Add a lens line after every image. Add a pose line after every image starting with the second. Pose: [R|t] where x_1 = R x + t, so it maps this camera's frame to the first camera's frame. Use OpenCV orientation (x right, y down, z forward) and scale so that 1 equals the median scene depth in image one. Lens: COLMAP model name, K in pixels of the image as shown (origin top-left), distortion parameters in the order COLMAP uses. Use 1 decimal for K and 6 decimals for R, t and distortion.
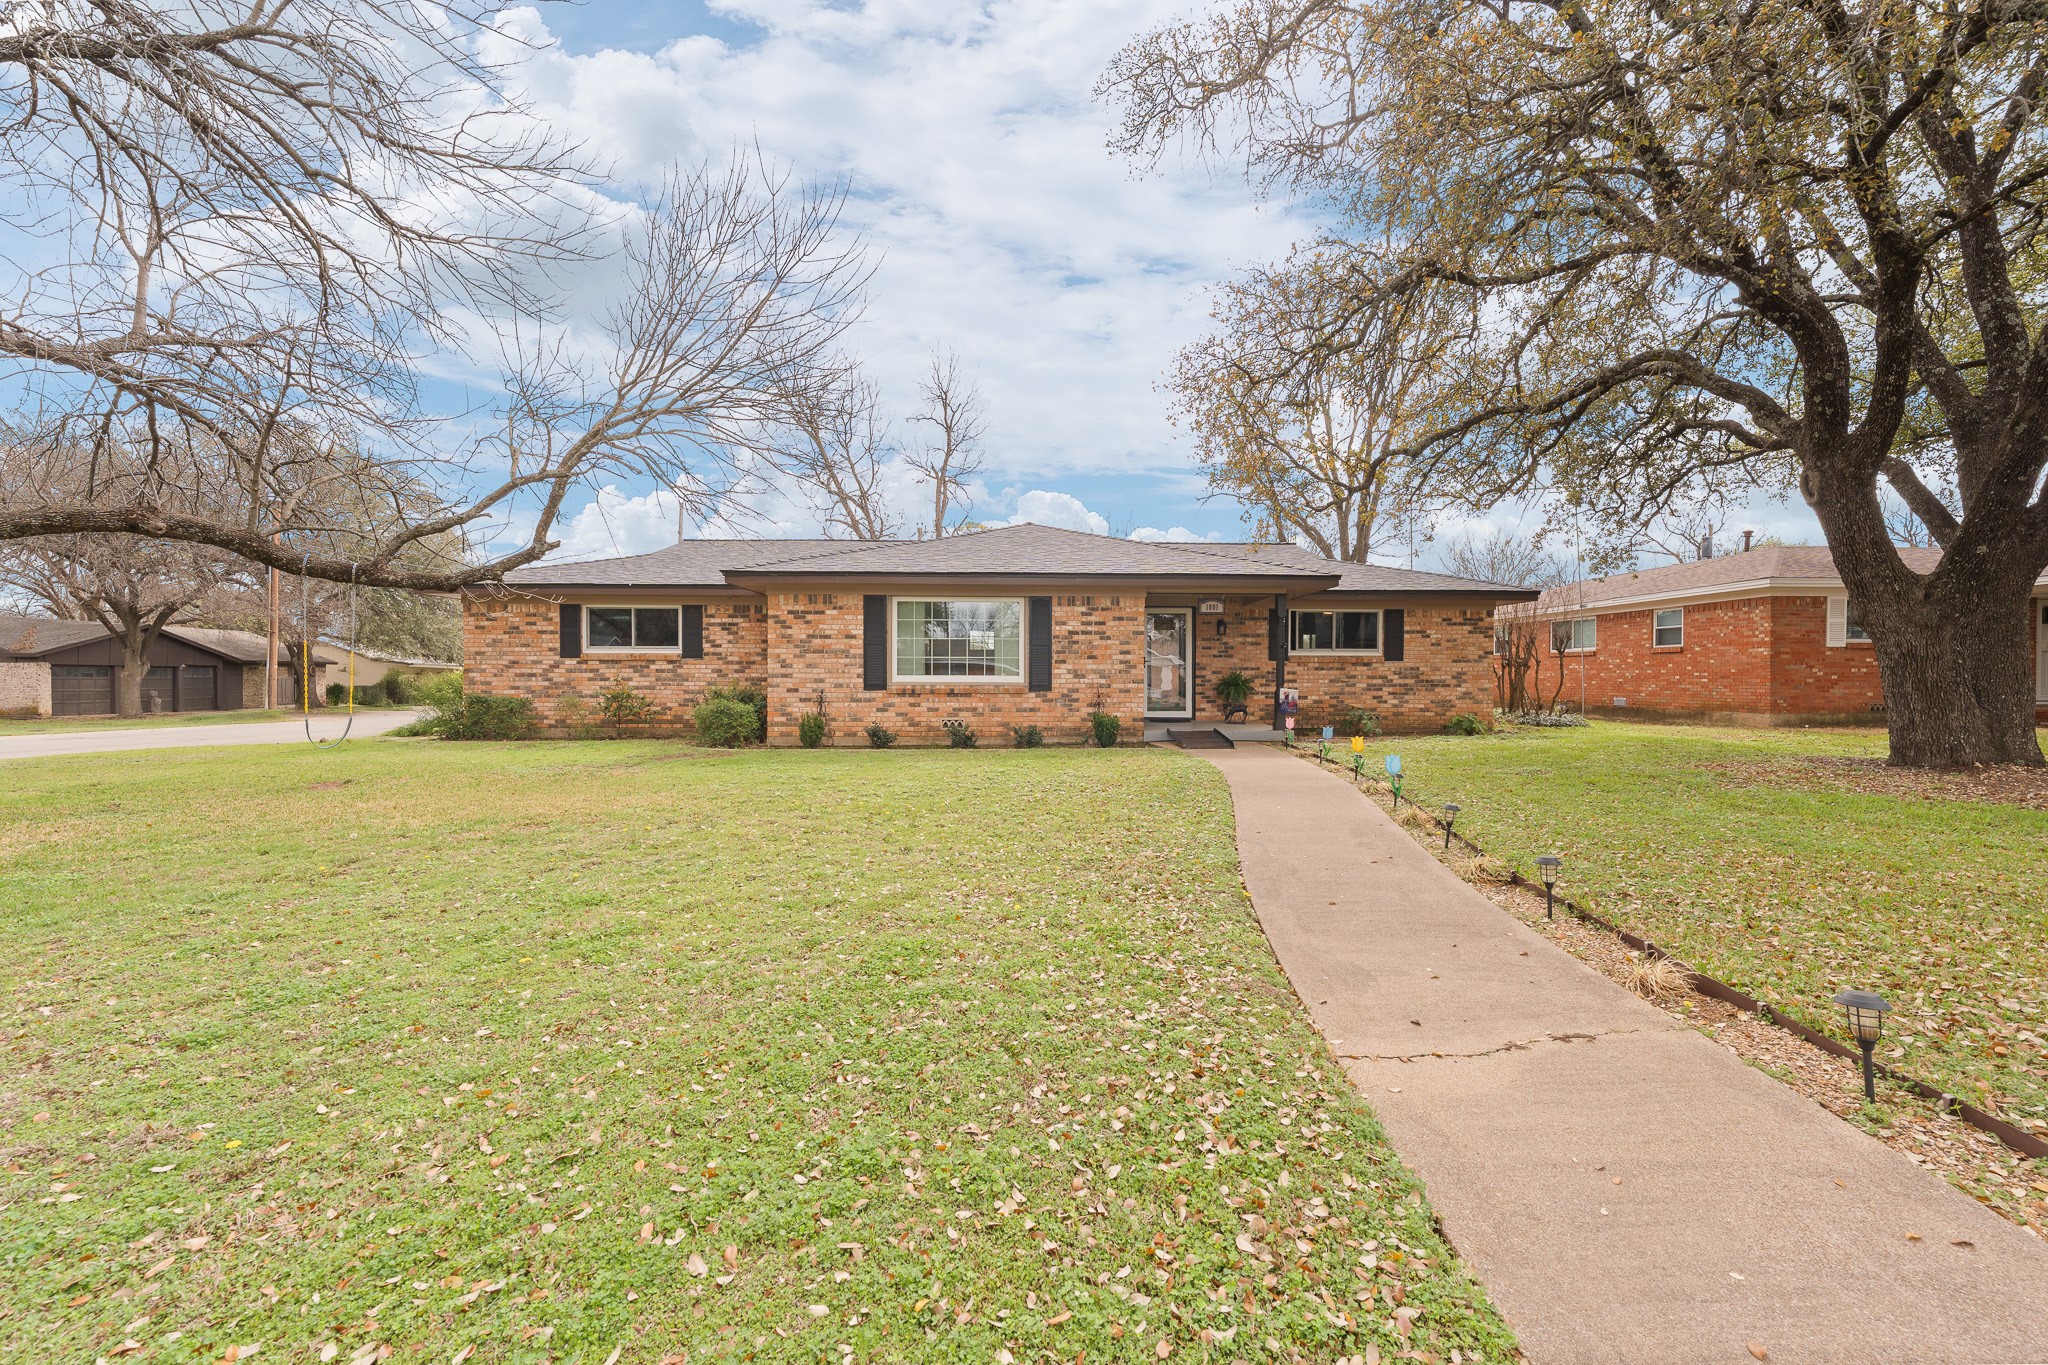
lens RADIAL K [[827.9, 0, 1023.3], [0, 827.9, 678.4], [0, 0, 1]] dist [0.002233, -0.001372]
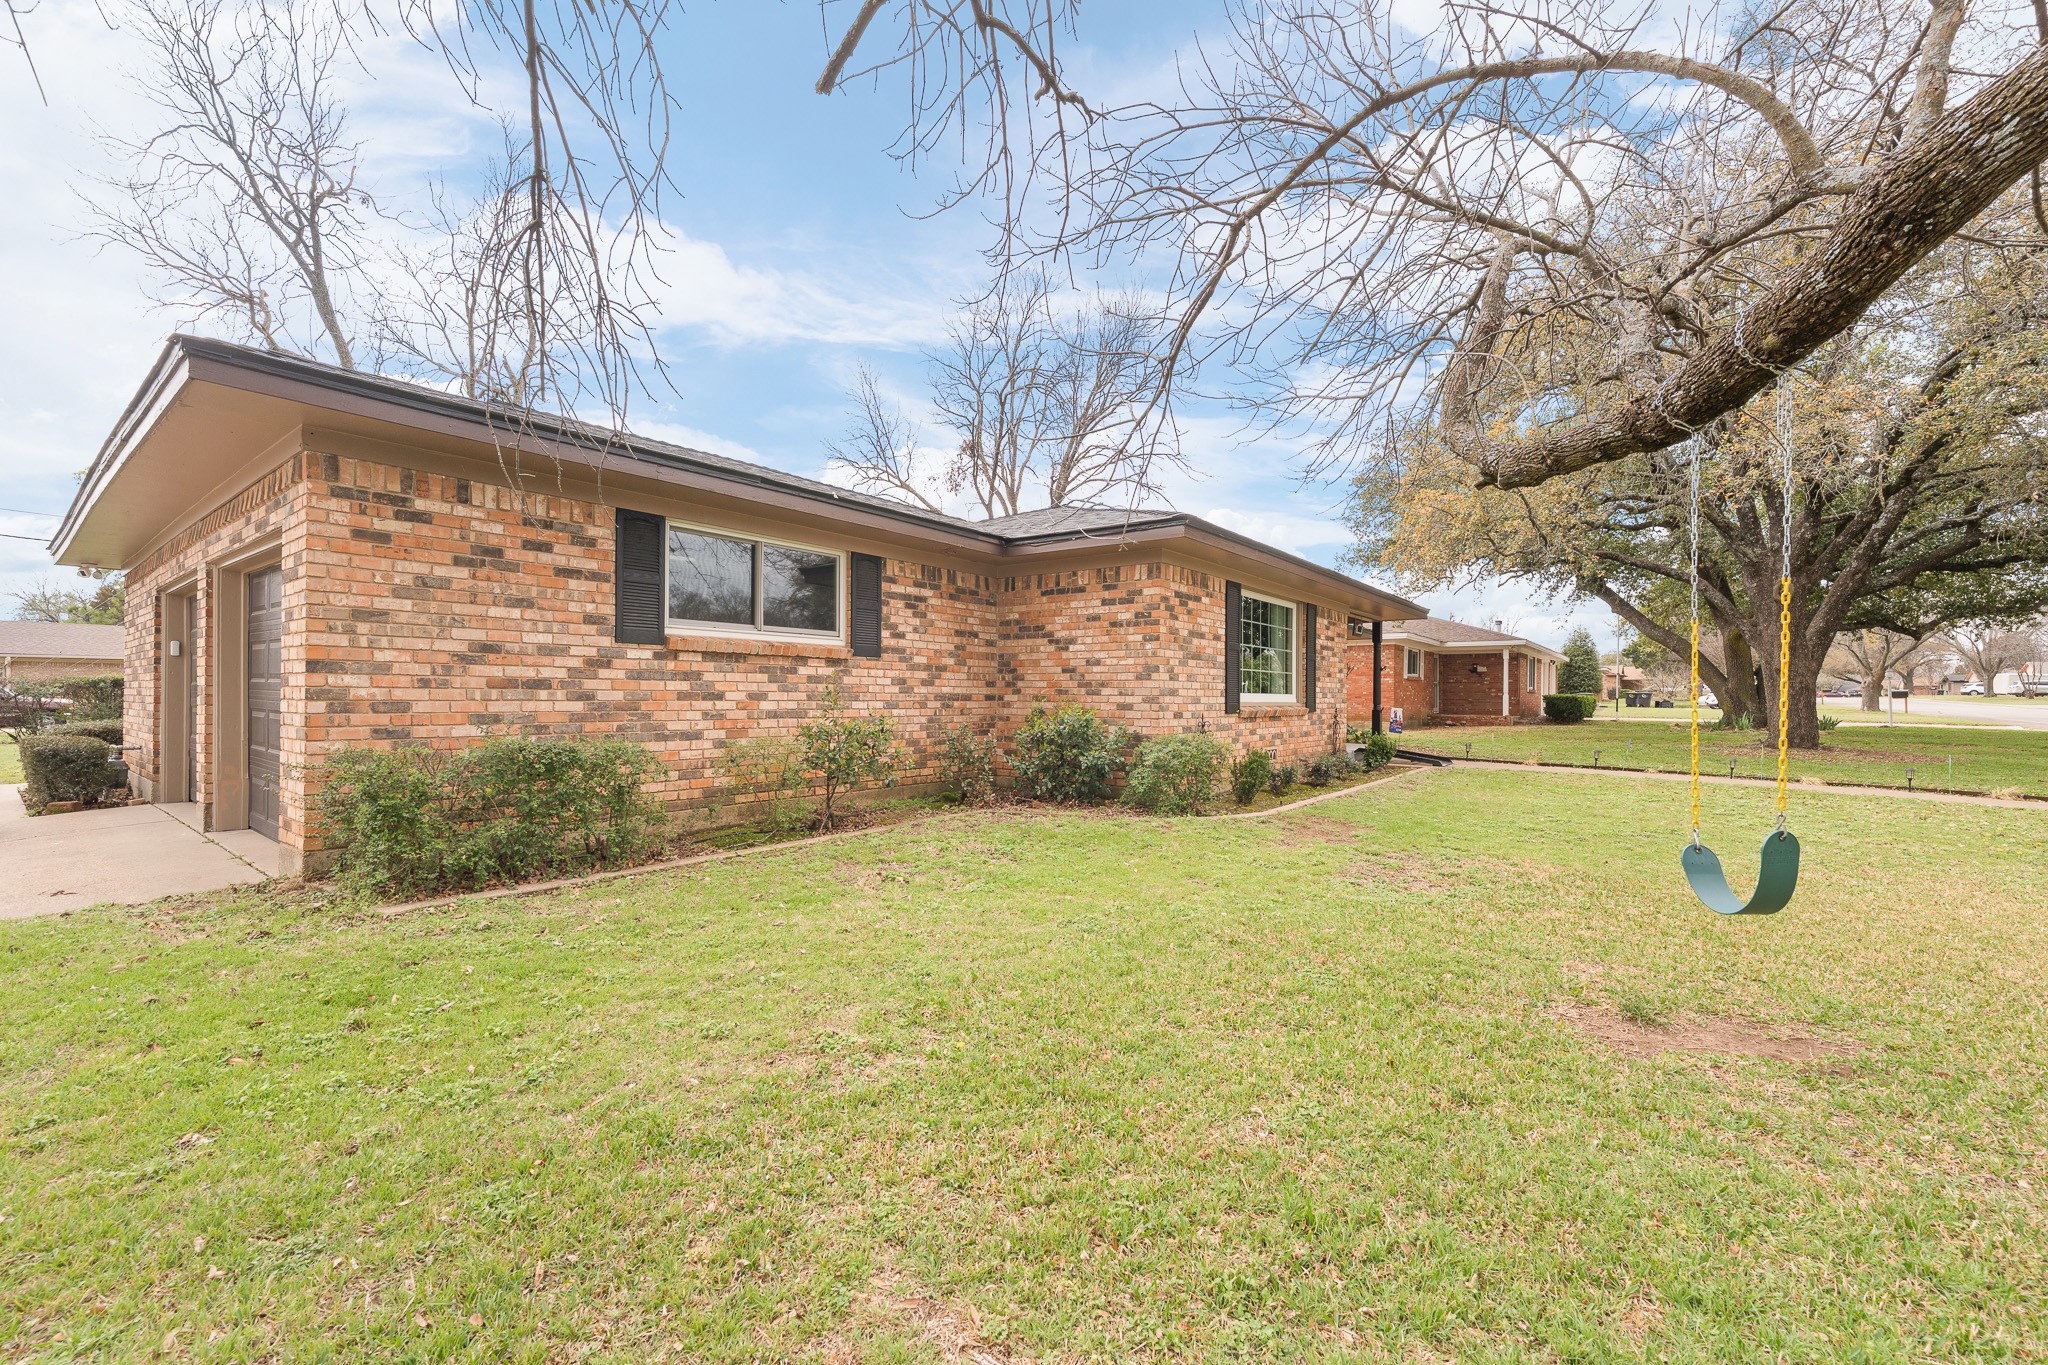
lens RADIAL K [[827.9, 0, 1024.2], [0, 827.9, 695.8], [0, 0, 1]] dist [0.002233, -0.001372]
pose [[0.642152, 0.004977, 0.766561, -0.737901], [-0.004687, 0.999986, -0.002566, 0.001080], [-0.766563, -0.001945, 0.642166, 0.591834]]
